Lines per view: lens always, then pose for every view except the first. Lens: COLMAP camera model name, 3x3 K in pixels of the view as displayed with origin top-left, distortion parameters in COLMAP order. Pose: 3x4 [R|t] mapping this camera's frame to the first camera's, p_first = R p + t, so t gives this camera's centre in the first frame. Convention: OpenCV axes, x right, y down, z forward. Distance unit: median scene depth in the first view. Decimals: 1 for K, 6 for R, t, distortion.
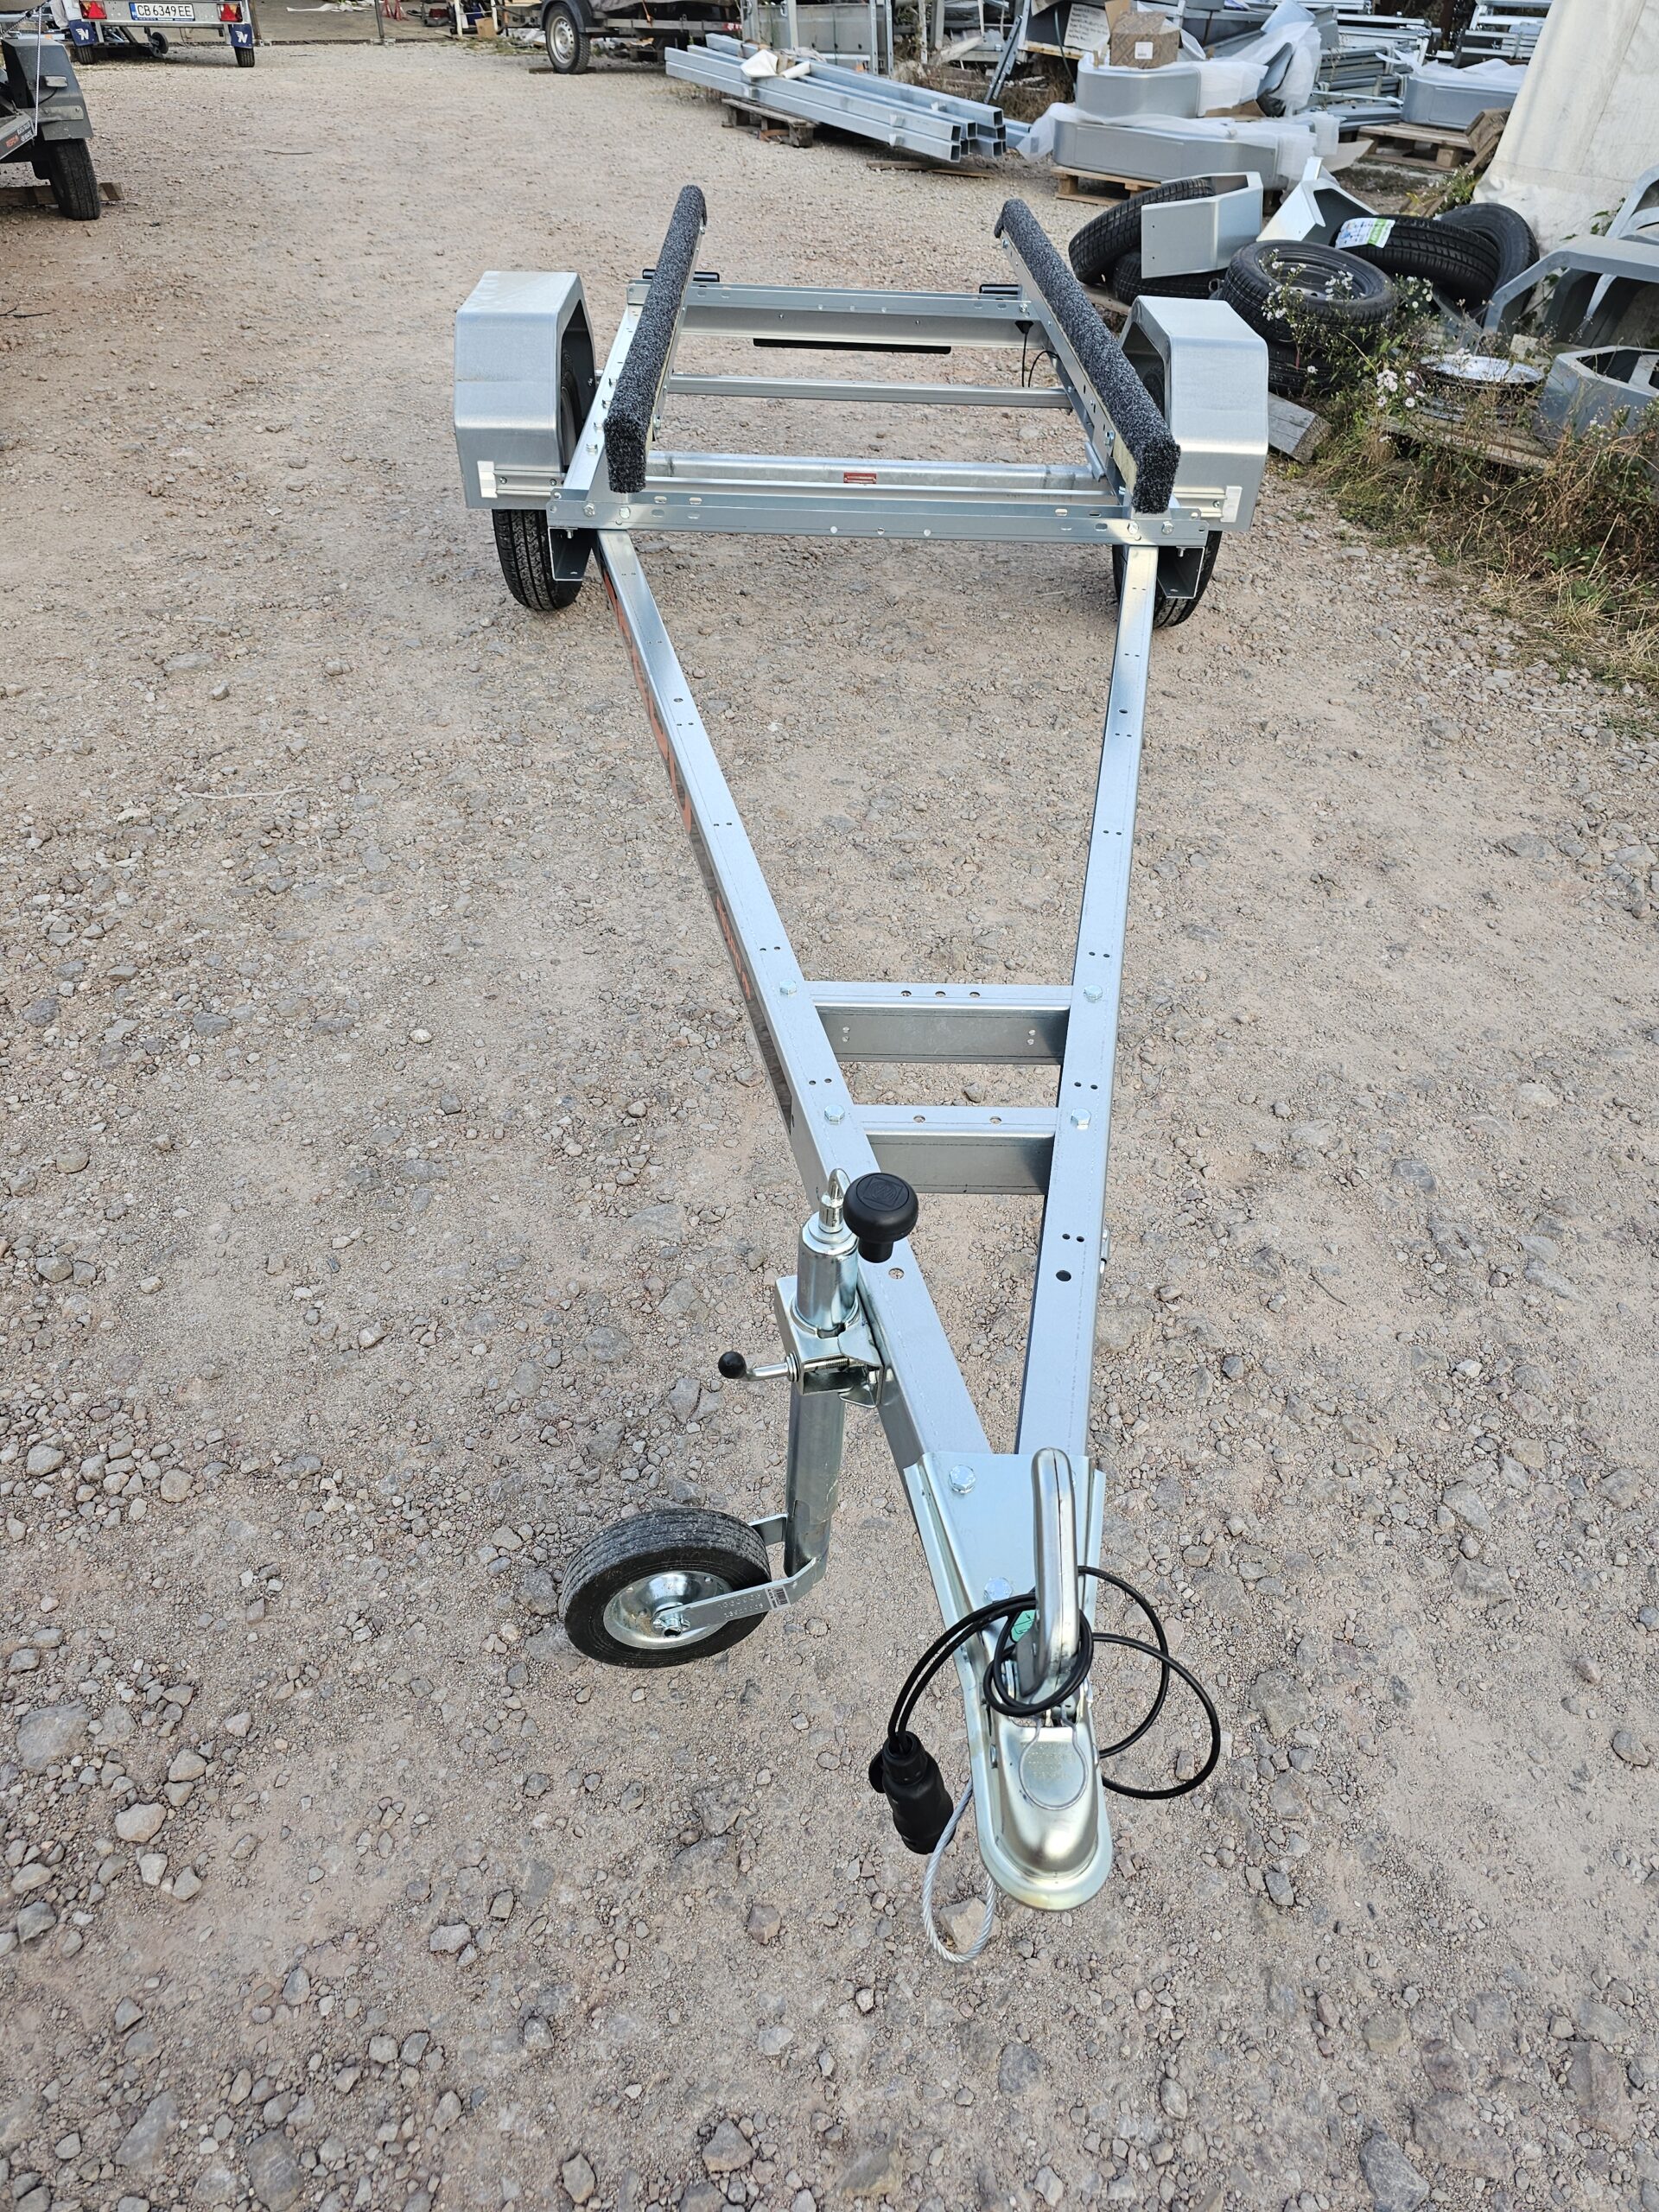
lens RADIAL K [[1509.5, 0, 849.2], [0, 1509.5, 1093.0], [0, 0, 1]] dist [0.025486, -0.015412]
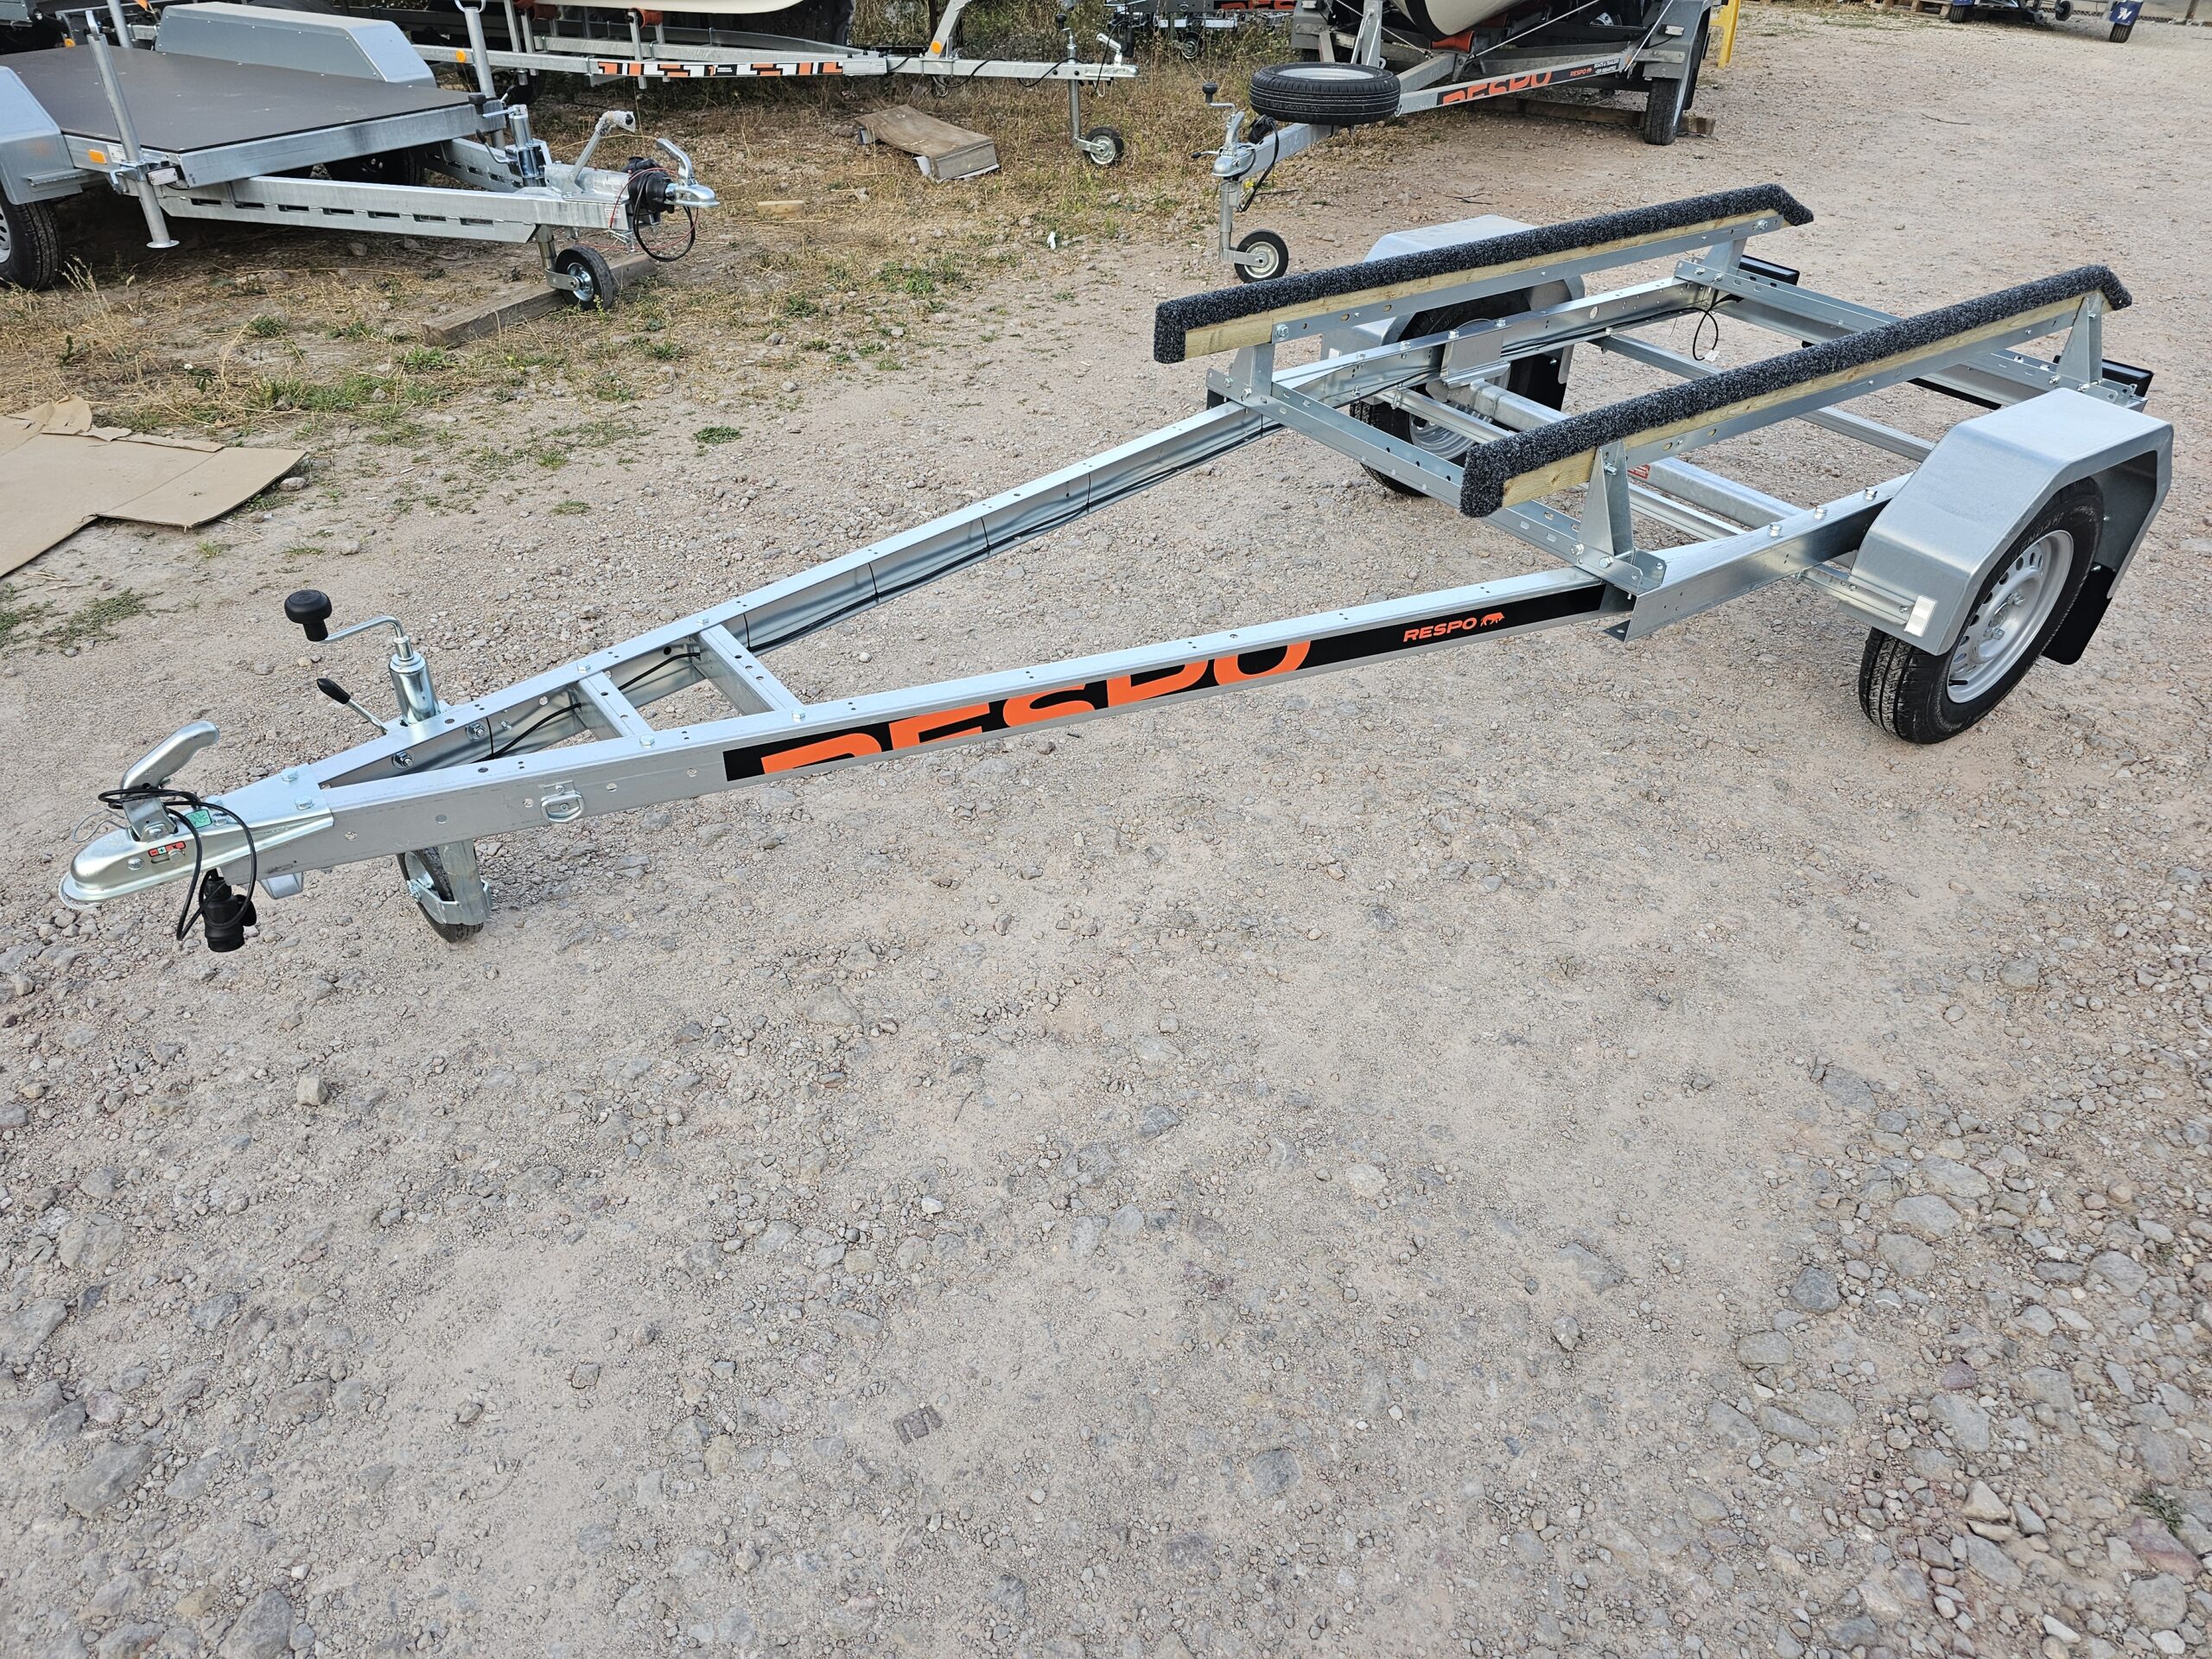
lens RADIAL K [[1509.5, 0, 1108.5], [0, 1509.5, 851.0], [0, 0, 1]] dist [0.025486, -0.015412]
pose [[0.553886, 0.479372, -0.680745, 1.278426], [-0.535824, 0.831037, 0.149234, -0.313101], [0.637262, 0.282100, 0.717158, 0.239386]]
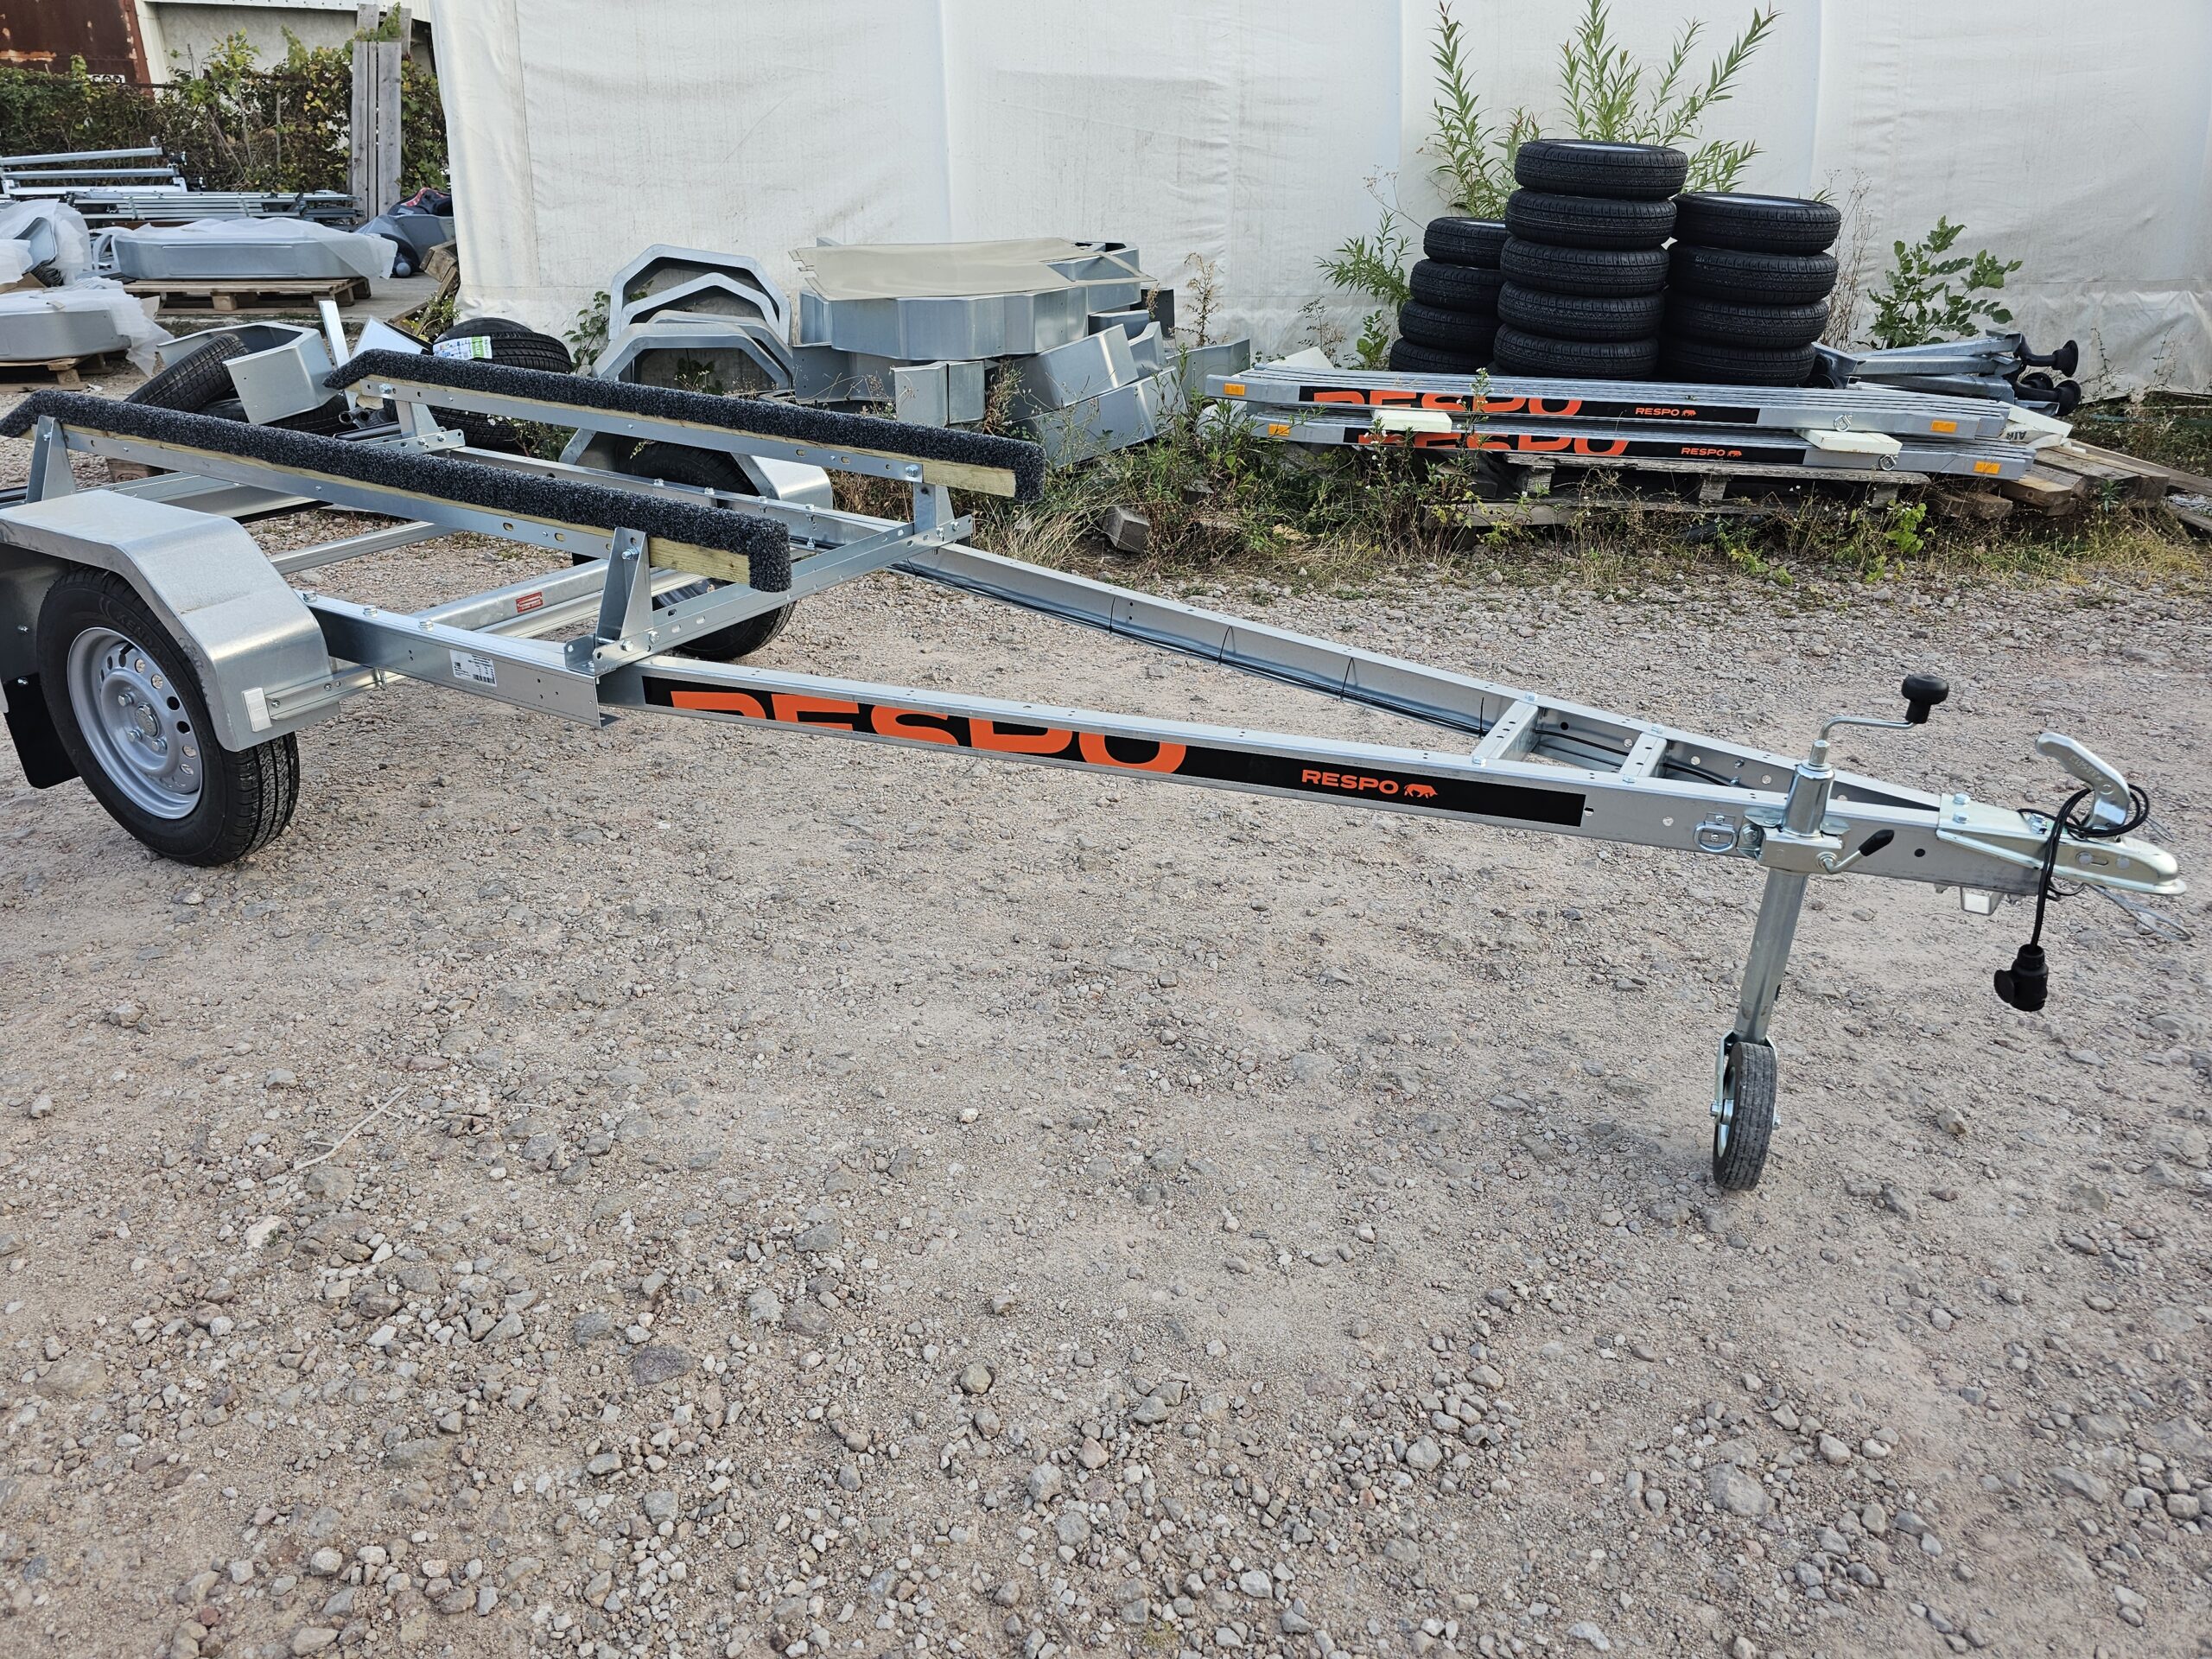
lens RADIAL K [[1509.5, 0, 1098.9], [0, 1509.5, 846.6], [0, 0, 1]] dist [0.025486, -0.015412]
pose [[0.493345, -0.404376, 0.770124, -1.300247], [0.549097, 0.831443, 0.084820, -0.307739], [-0.674613, 0.381028, 0.632230, 0.375842]]
